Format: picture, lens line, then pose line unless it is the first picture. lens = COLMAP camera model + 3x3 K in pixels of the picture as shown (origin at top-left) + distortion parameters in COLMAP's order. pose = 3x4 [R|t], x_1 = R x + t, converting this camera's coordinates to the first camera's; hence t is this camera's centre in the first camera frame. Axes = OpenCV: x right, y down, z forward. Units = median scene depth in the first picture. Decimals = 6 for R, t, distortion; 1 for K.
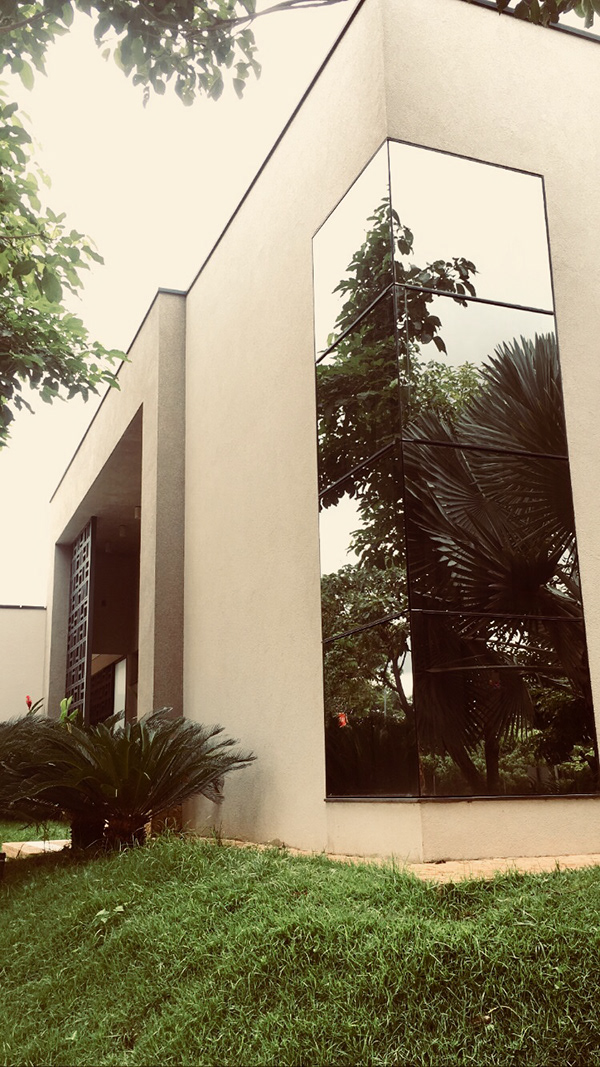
lens RADIAL K [[983.8, 0, 300.0], [0, 983.8, 533.5], [0, 0, 1]] dist [0.060808, -0.006863]
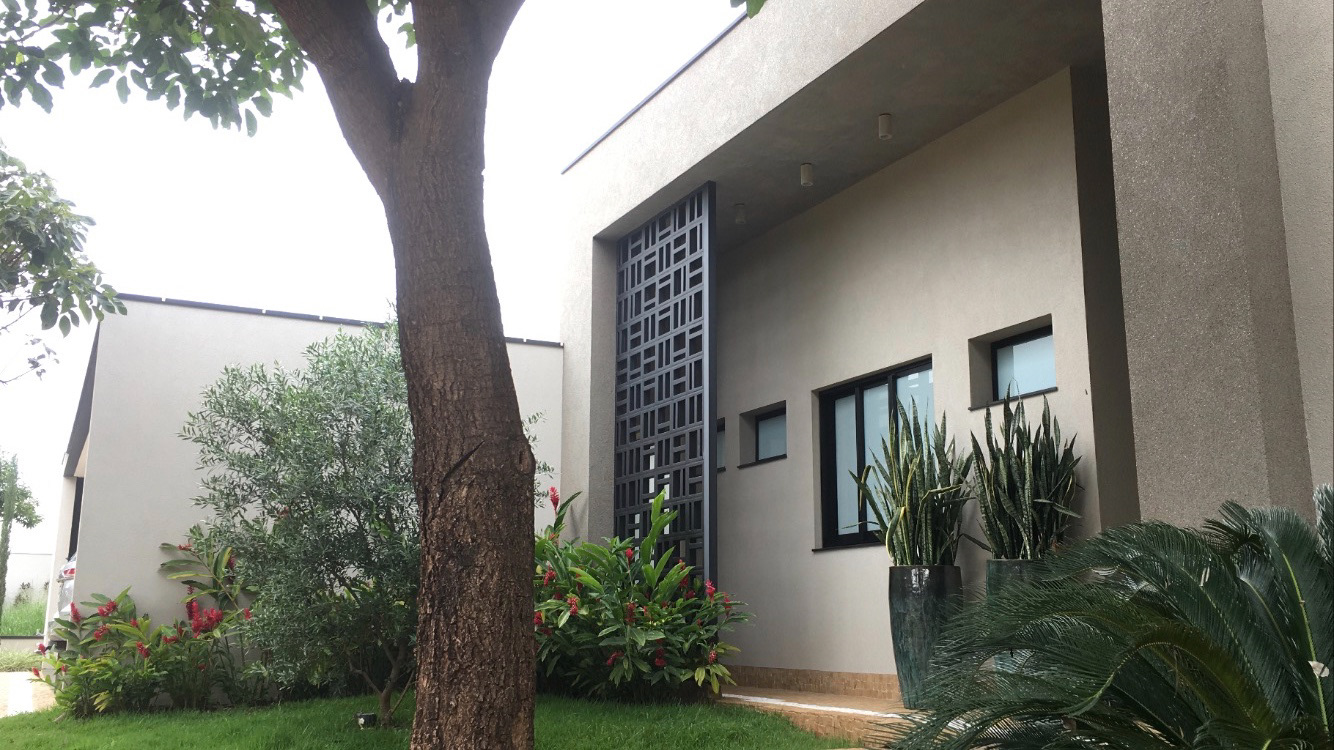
lens RADIAL K [[1230.0, 0, 667.0], [0, 1230.0, 375.0], [0, 0, 1]] dist [0.060808, -0.006863]
pose [[0.995964, 0.037851, 0.081379, -0.285800], [-0.041610, 0.998120, 0.045000, 0.063888], [-0.079523, -0.048205, 0.995667, 0.276317]]
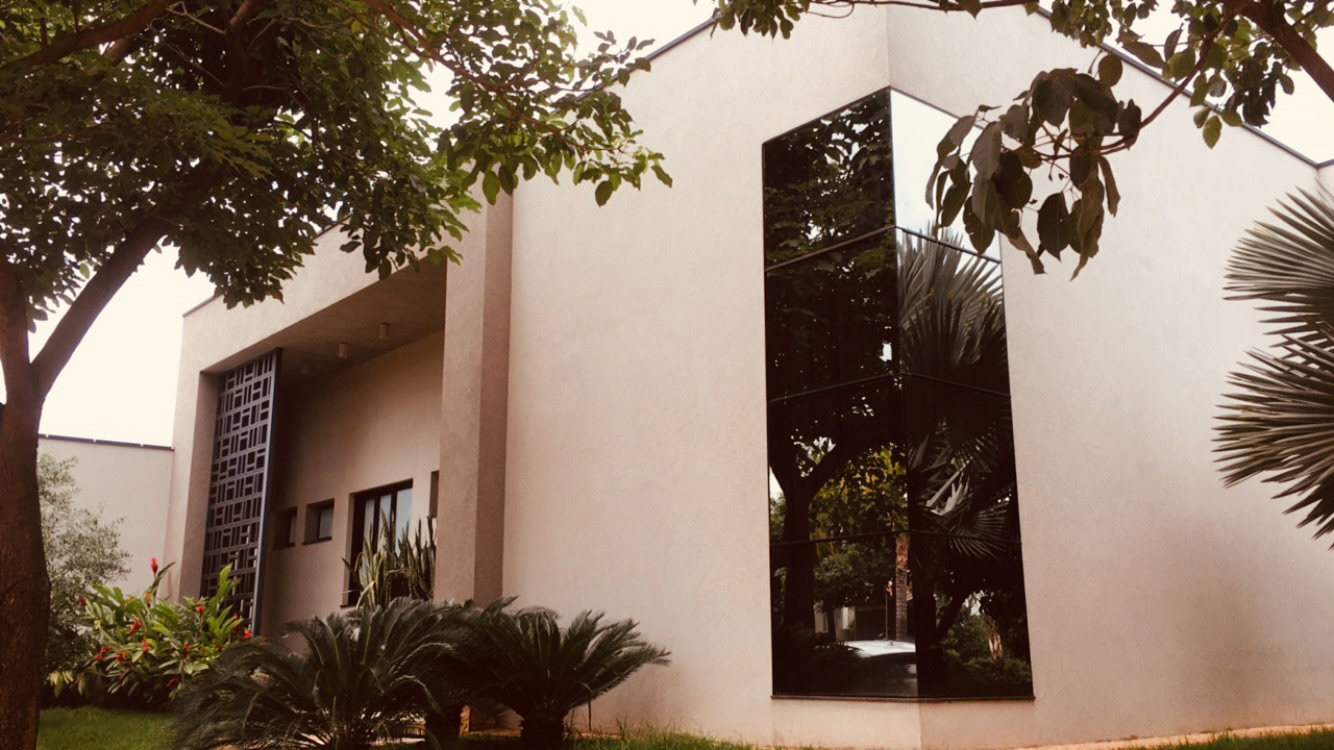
lens RADIAL K [[1230.0, 0, 667.0], [0, 1230.0, 375.0], [0, 0, 1]] dist [0.060808, -0.006863]
pose [[0.950694, 0.087070, 0.297658, -0.204274], [-0.092071, 0.995749, 0.002794, -0.026918], [-0.296150, -0.030062, 0.954668, -0.088322]]
